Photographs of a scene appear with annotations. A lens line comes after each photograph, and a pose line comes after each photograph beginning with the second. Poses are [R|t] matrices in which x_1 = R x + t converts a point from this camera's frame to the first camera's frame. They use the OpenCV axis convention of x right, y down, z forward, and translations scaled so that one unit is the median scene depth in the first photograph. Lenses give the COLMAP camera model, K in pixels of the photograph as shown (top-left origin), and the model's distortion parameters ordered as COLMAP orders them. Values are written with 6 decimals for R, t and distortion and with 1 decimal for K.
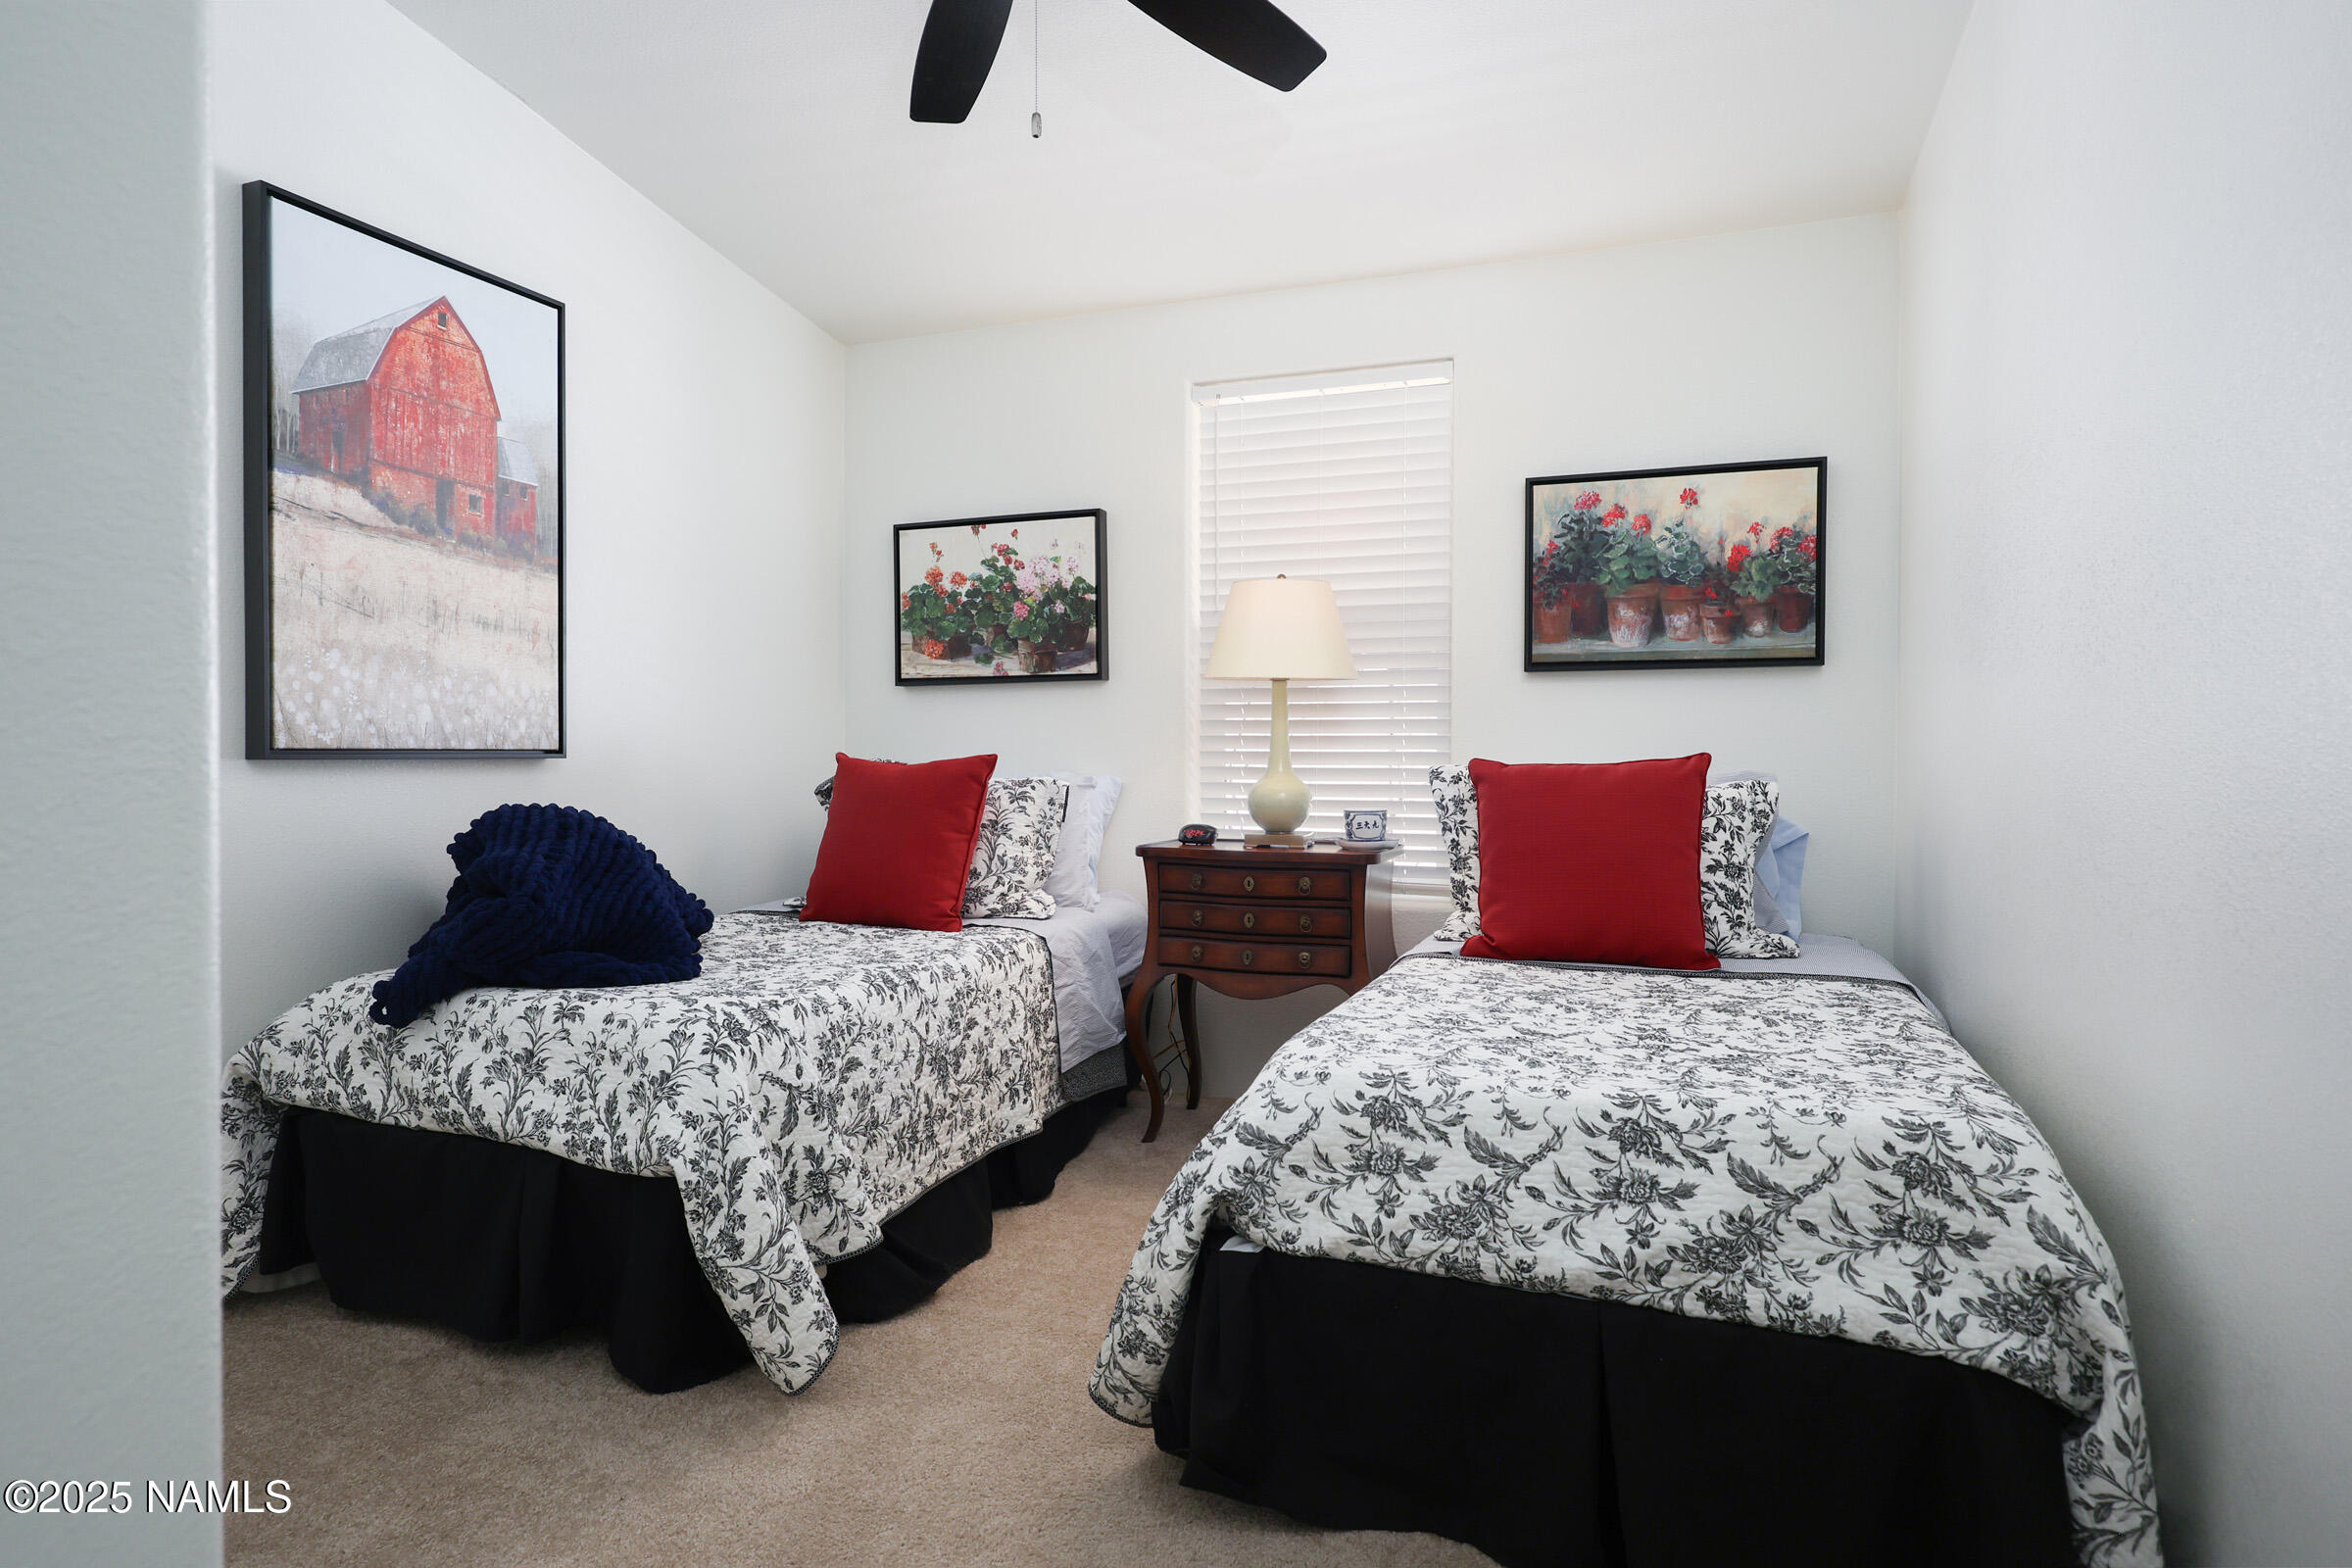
lens RADIAL K [[1312.9, 0, 1176.0], [0, 1312.9, 784.0], [0, 0, 1]] dist [0.002568, -0.000398]
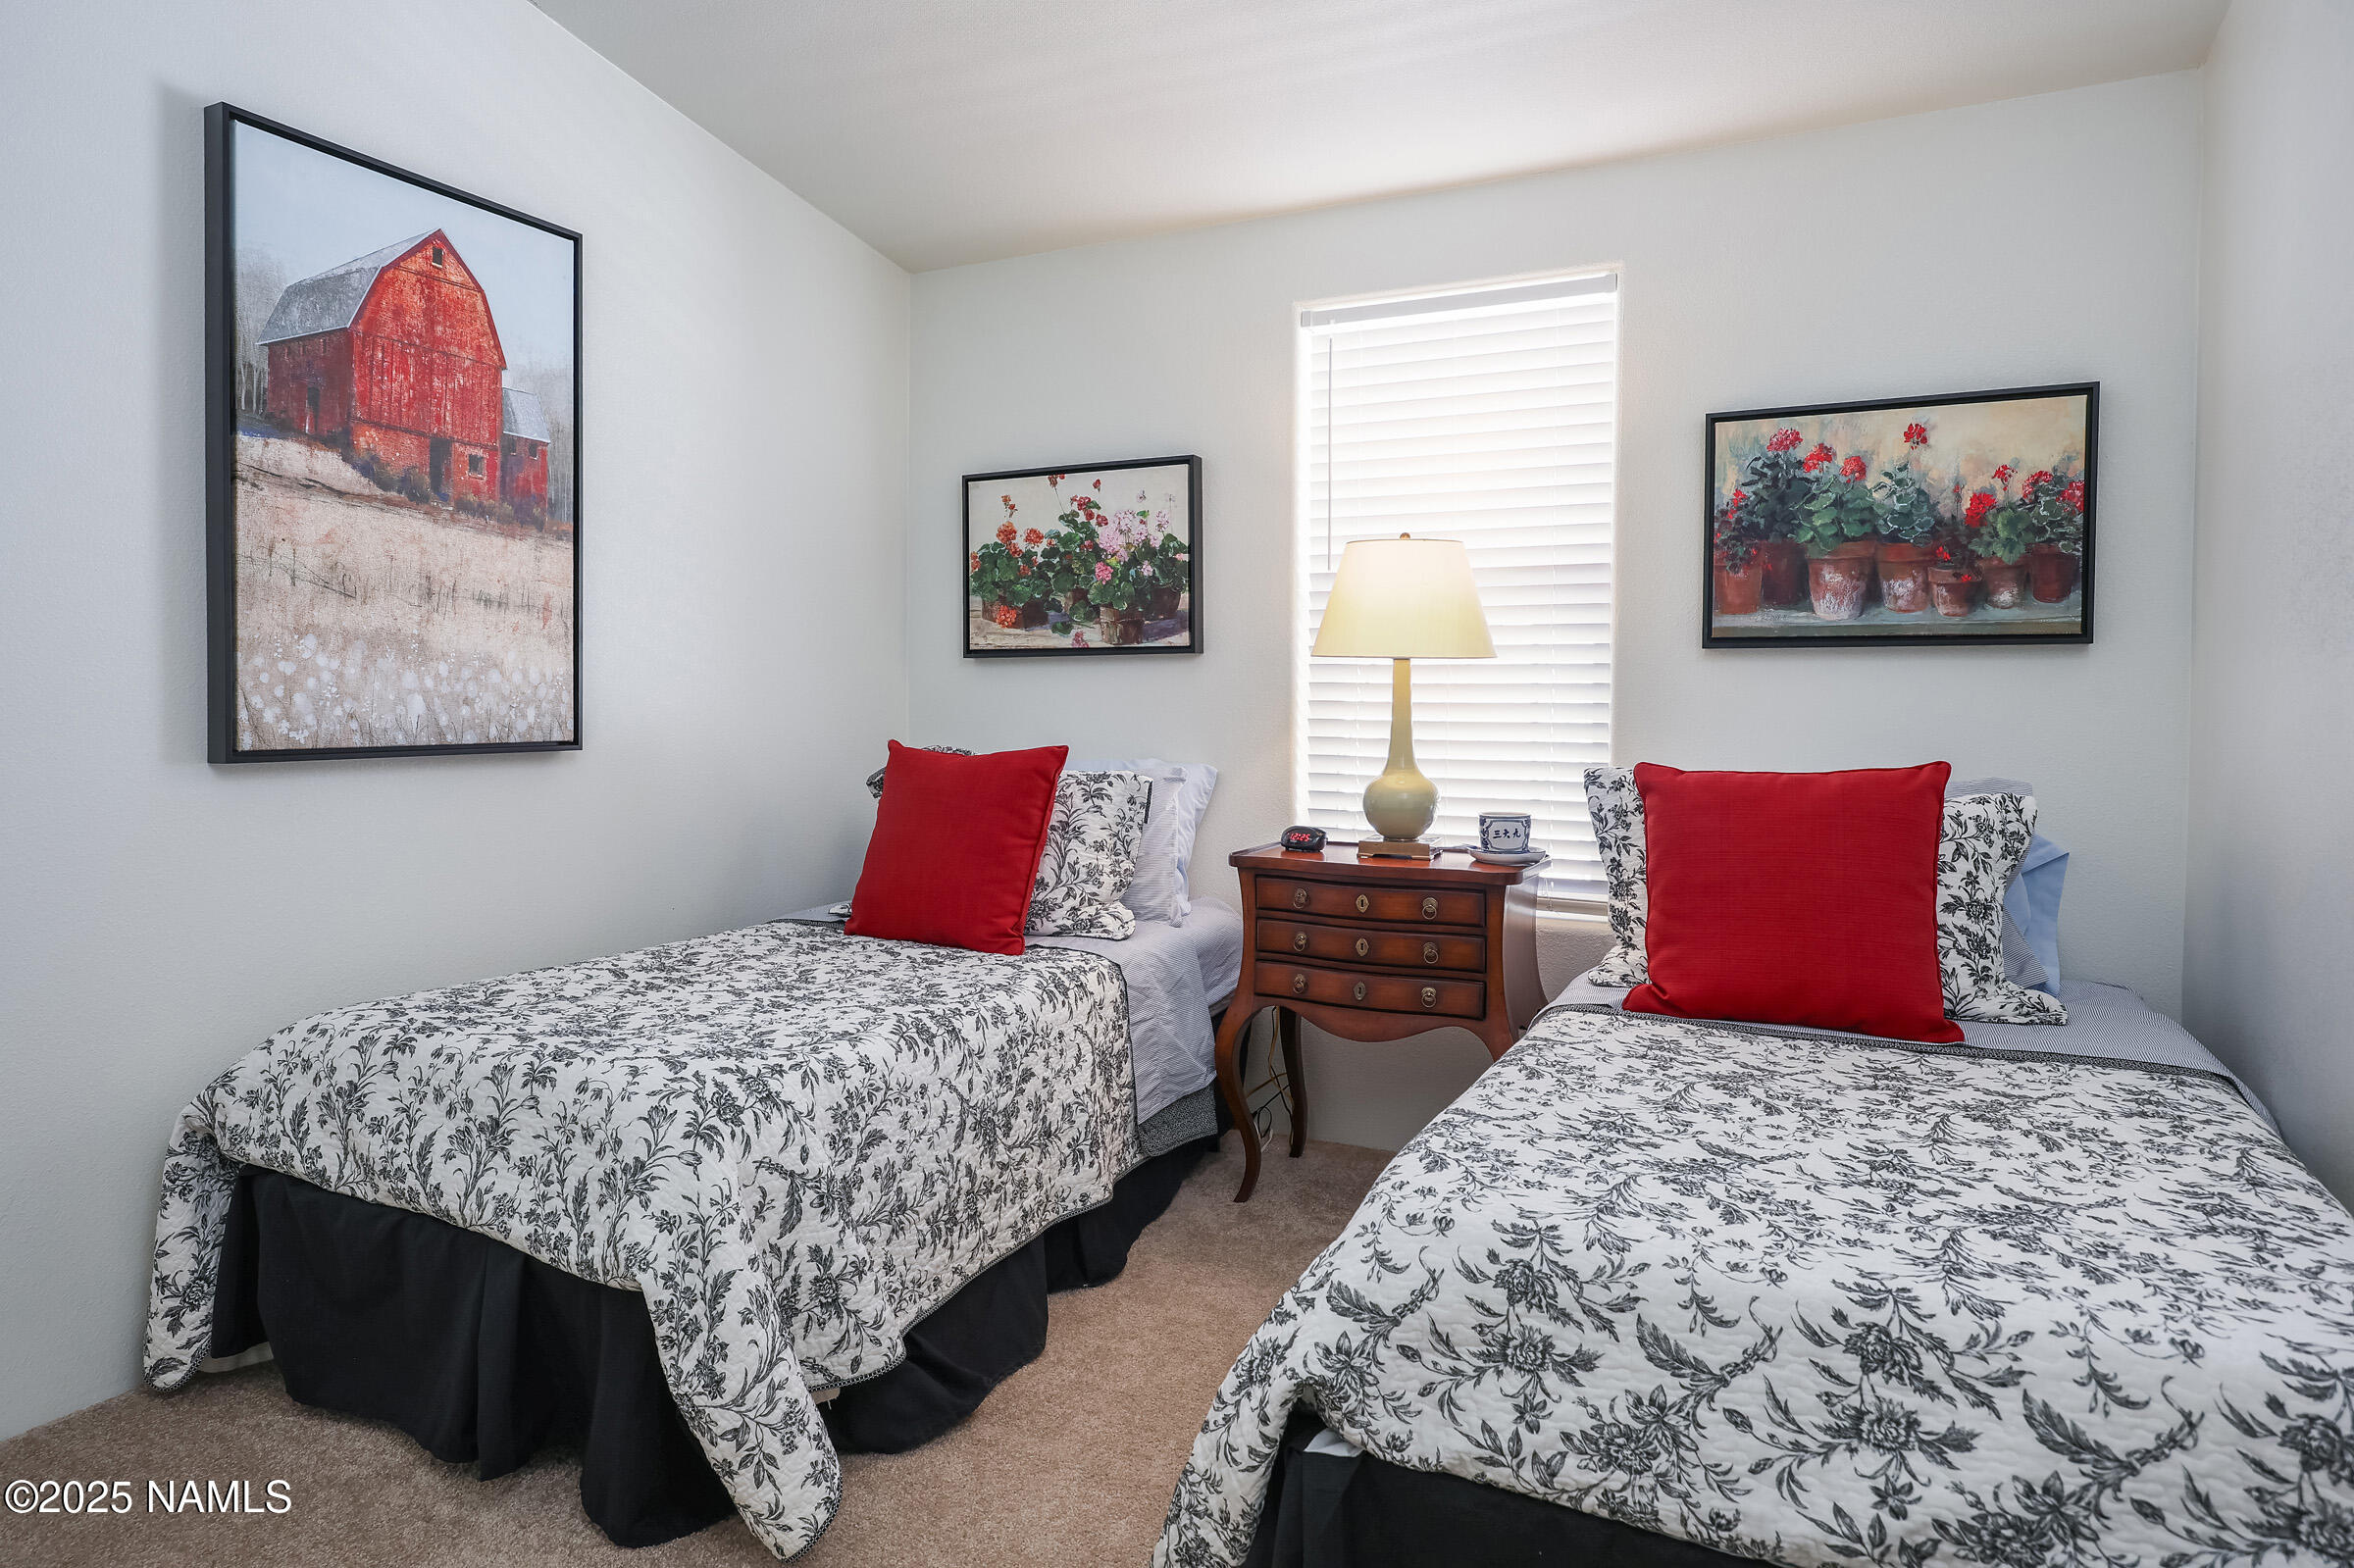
lens RADIAL K [[1392.5, 0, 1164.5], [0, 1392.5, 739.6], [0, 0, 1]] dist [0.002420, -0.000163]
pose [[0.995282, 0.006501, -0.096806, 0.015954], [-0.005889, 0.999961, 0.006613, -0.035873], [0.096845, -0.006012, 0.995281, 0.107843]]
